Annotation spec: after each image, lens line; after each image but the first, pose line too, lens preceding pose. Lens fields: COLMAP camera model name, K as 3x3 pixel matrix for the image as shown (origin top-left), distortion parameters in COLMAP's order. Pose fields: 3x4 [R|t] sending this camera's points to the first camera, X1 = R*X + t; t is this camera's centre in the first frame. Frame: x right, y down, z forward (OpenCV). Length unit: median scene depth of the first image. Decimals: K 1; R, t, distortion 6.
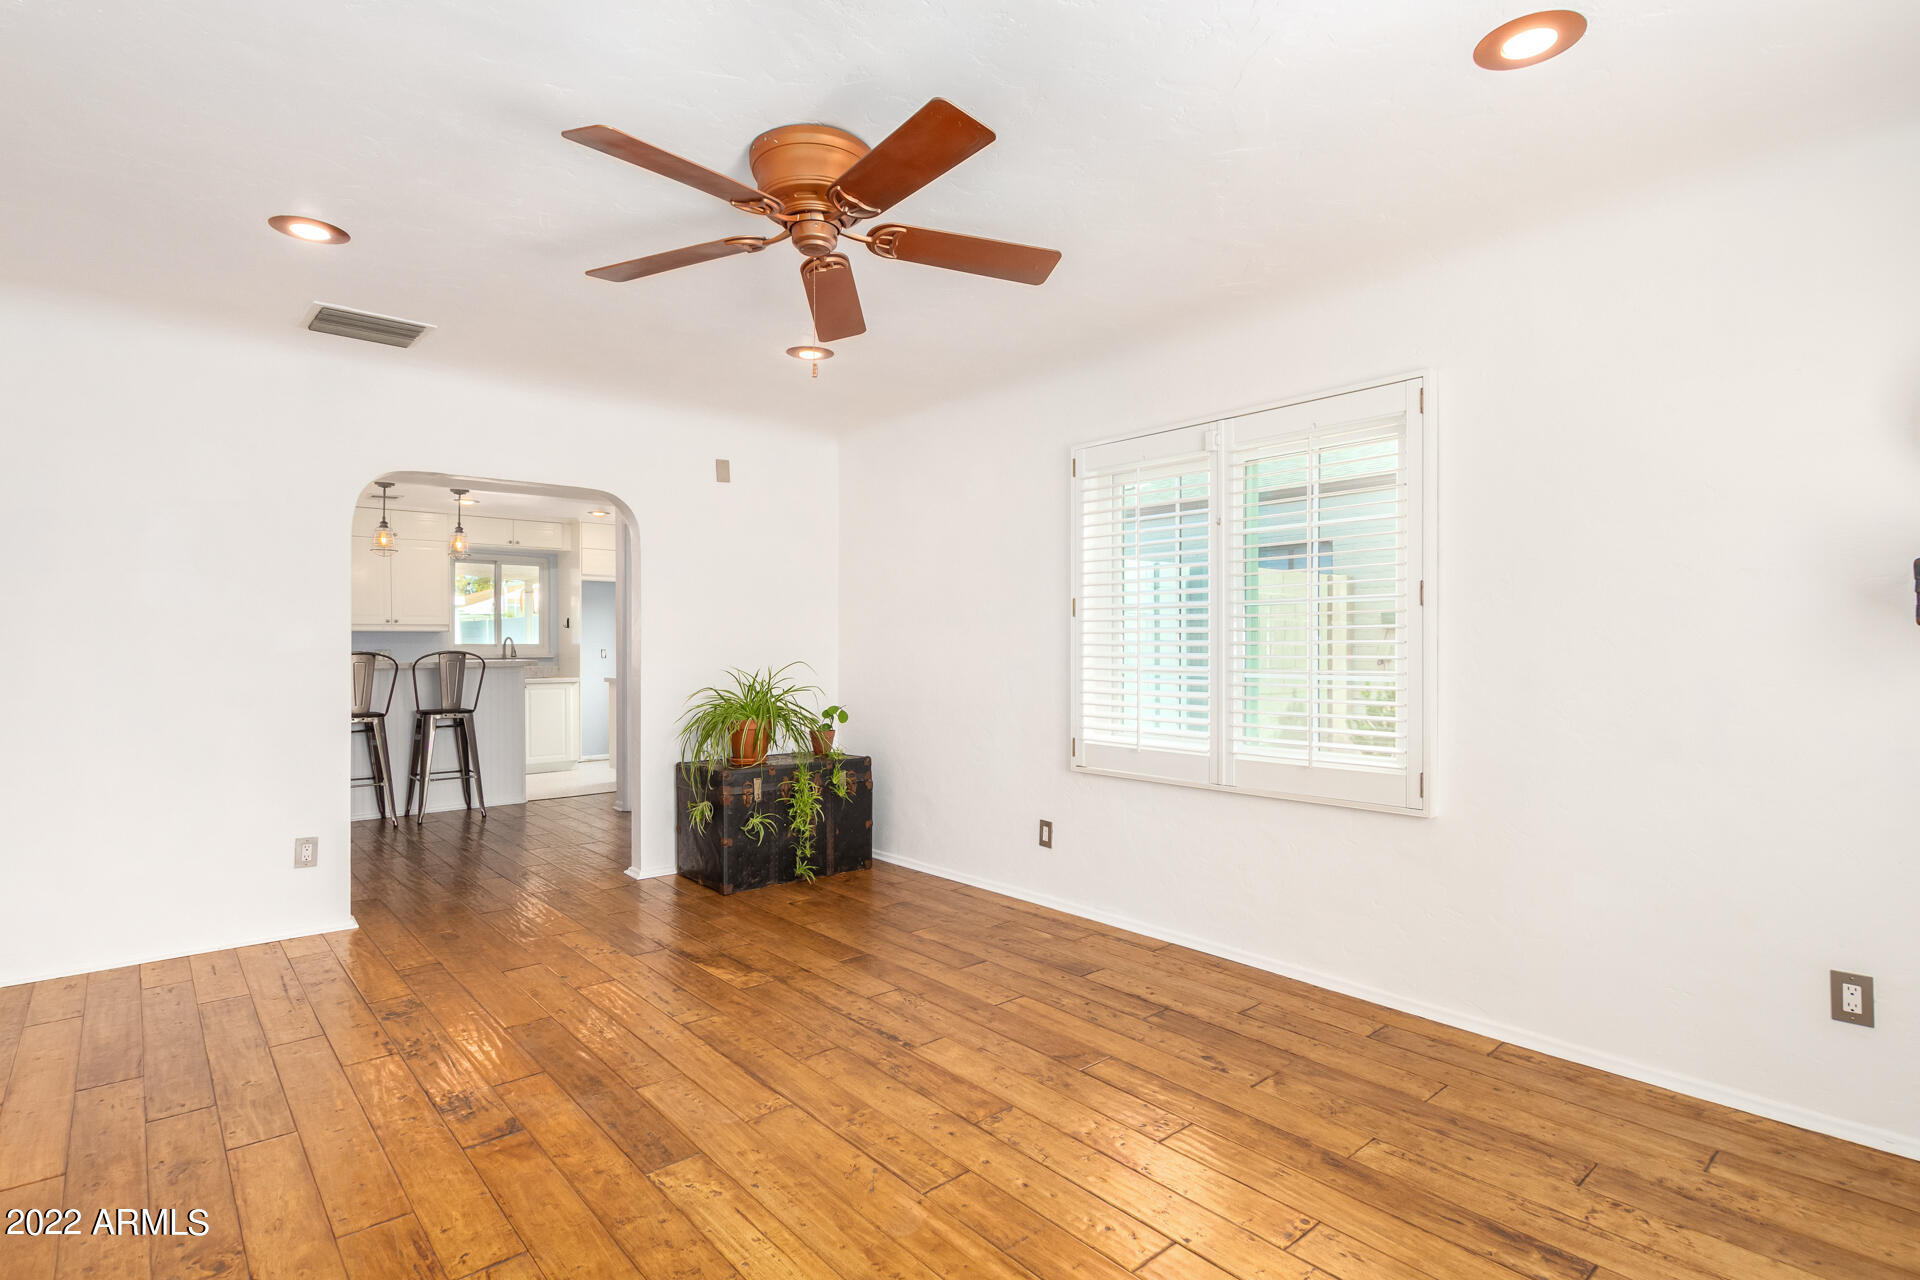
lens RADIAL K [[922.9, 0, 956.1], [0, 922.9, 648.5], [0, 0, 1]] dist [-0.000654, -0.000621]
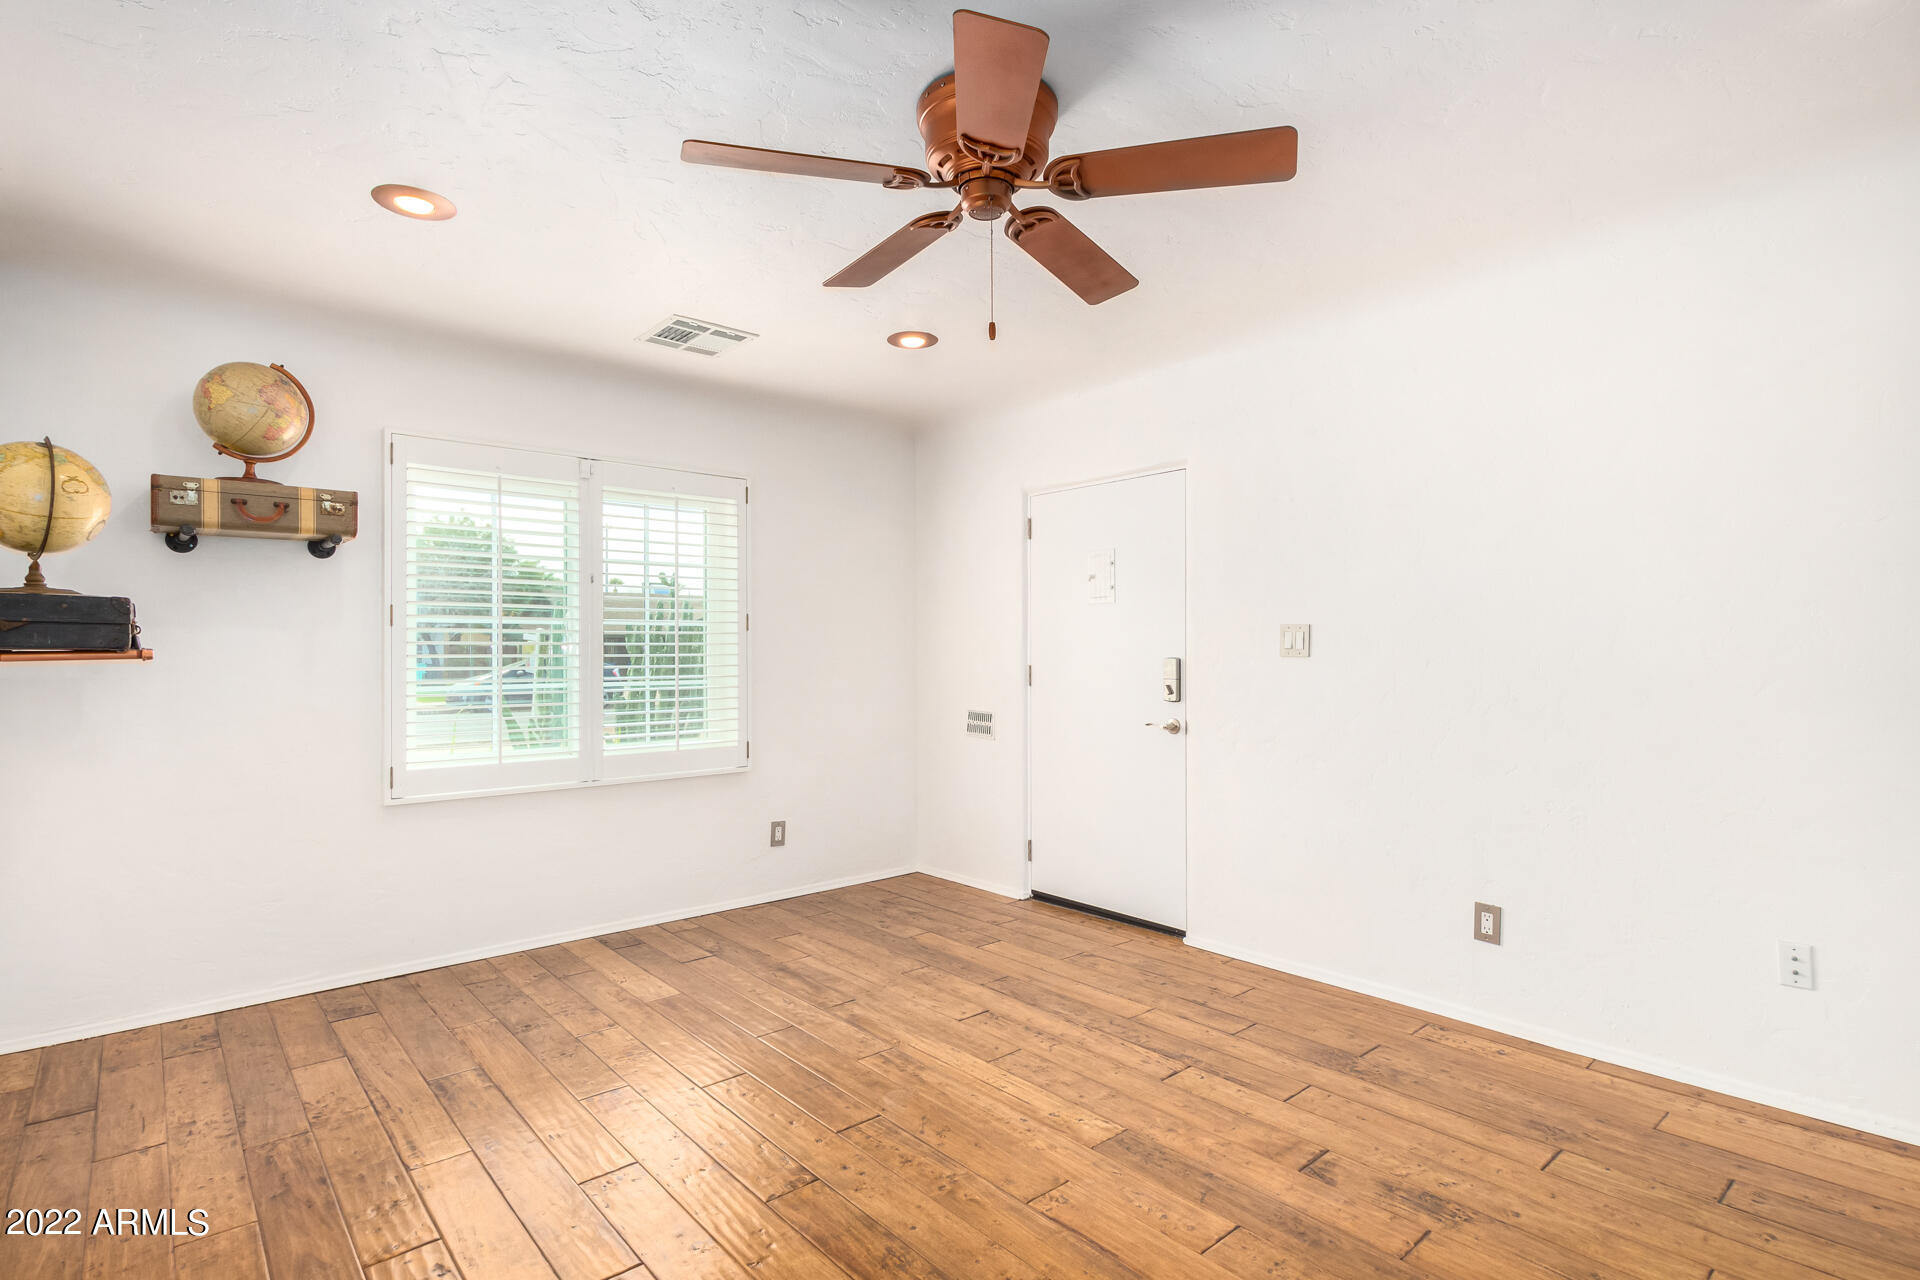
lens RADIAL K [[952.9, 0, 922.1], [0, 952.9, 642.5], [0, 0, 1]] dist [0.002064, -0.000508]
pose [[-0.999083, 0.011952, 0.041114, -0.114700], [0.012175, 0.999913, 0.005158, -0.019705], [-0.041049, 0.005654, -0.999141, 1.723692]]
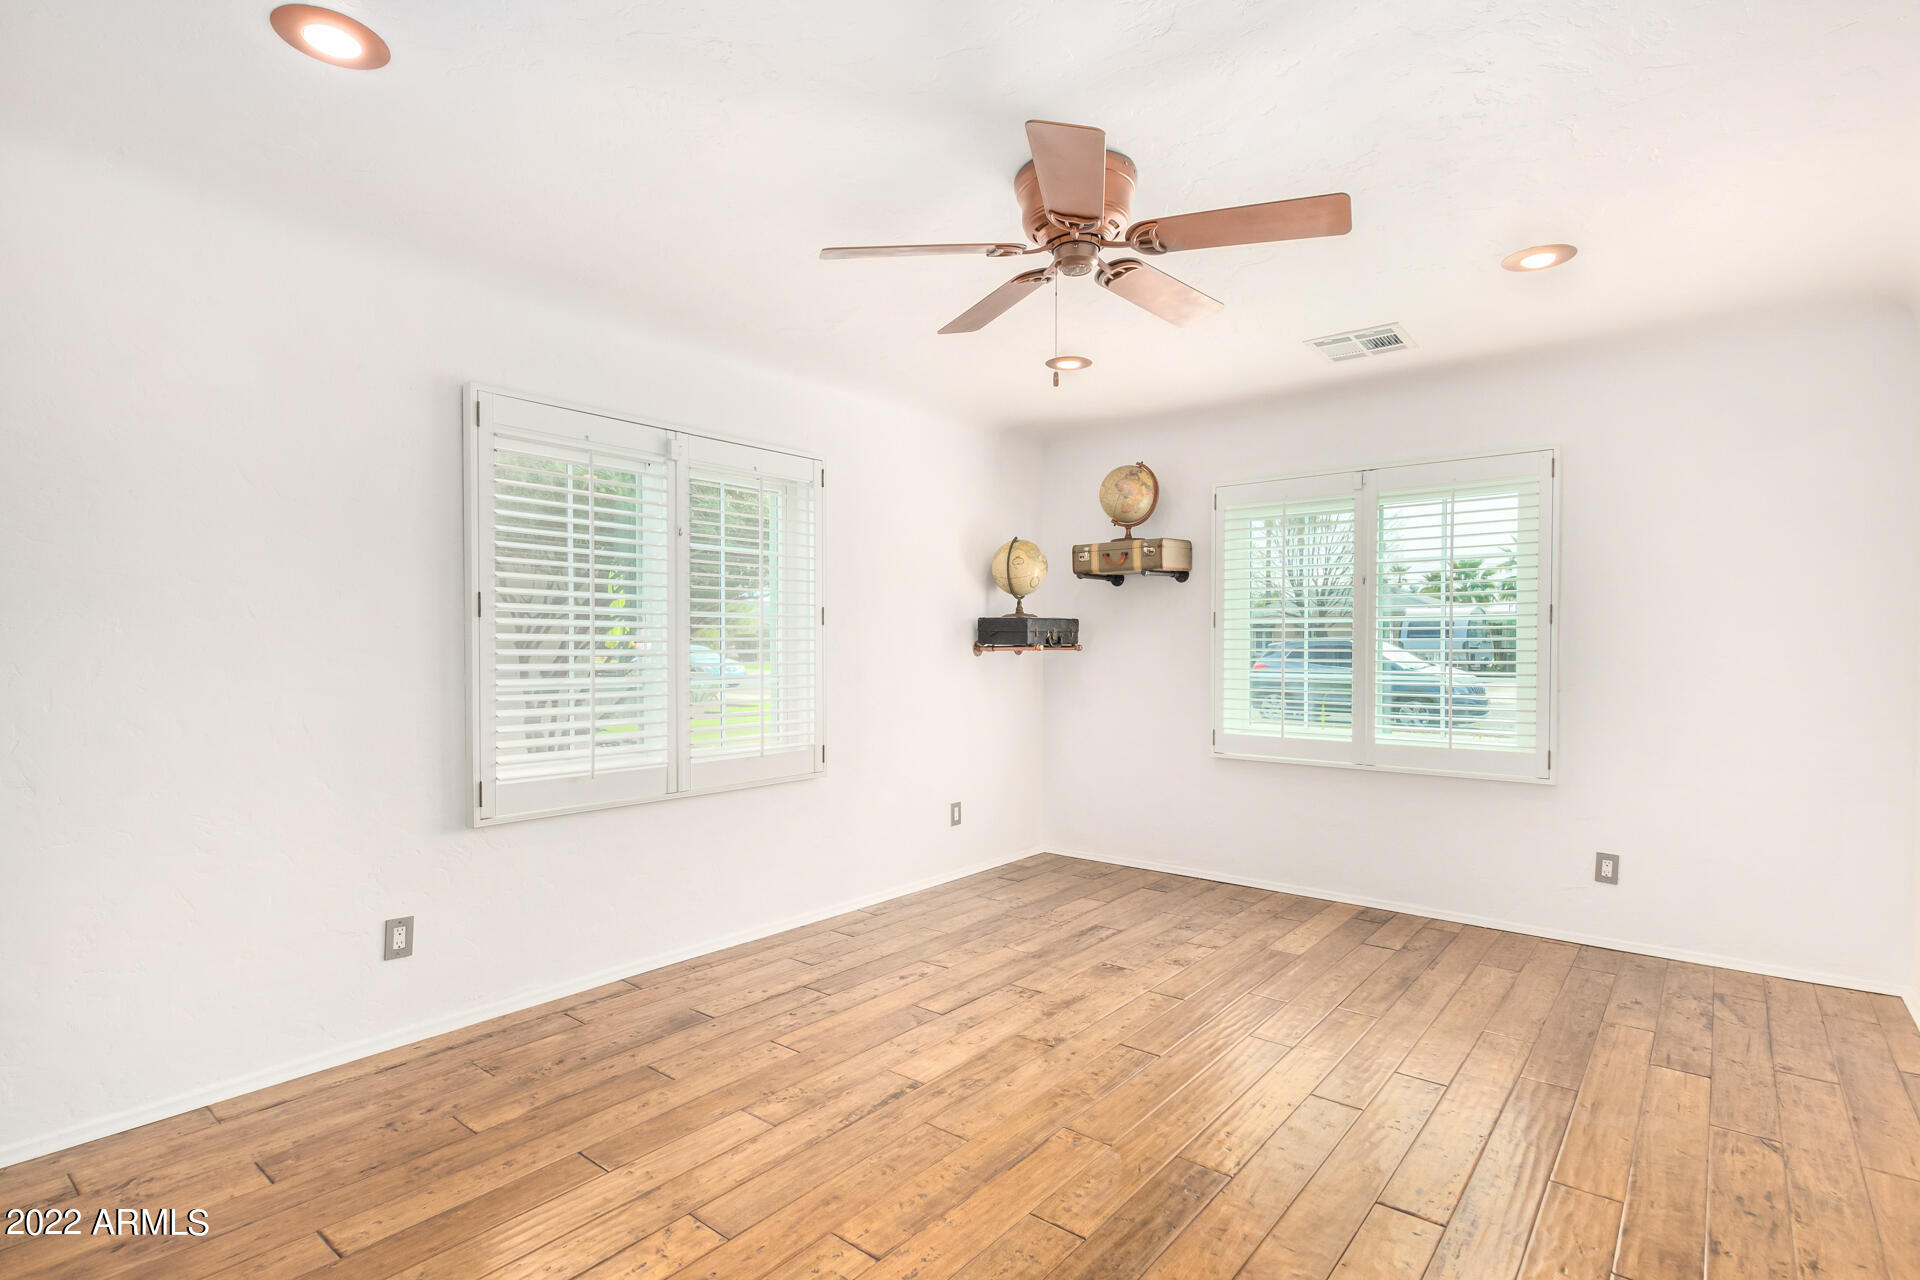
lens RADIAL K [[900.1, 0, 954.0], [0, 900.1, 644.1], [0, 0, 1]] dist [0.003493, -0.001208]
pose [[-0.141433, 0.012632, 0.989867, -1.007281], [0.012971, 0.999856, -0.010906, 0.000403], [-0.989863, 0.011298, -0.141577, 1.144371]]
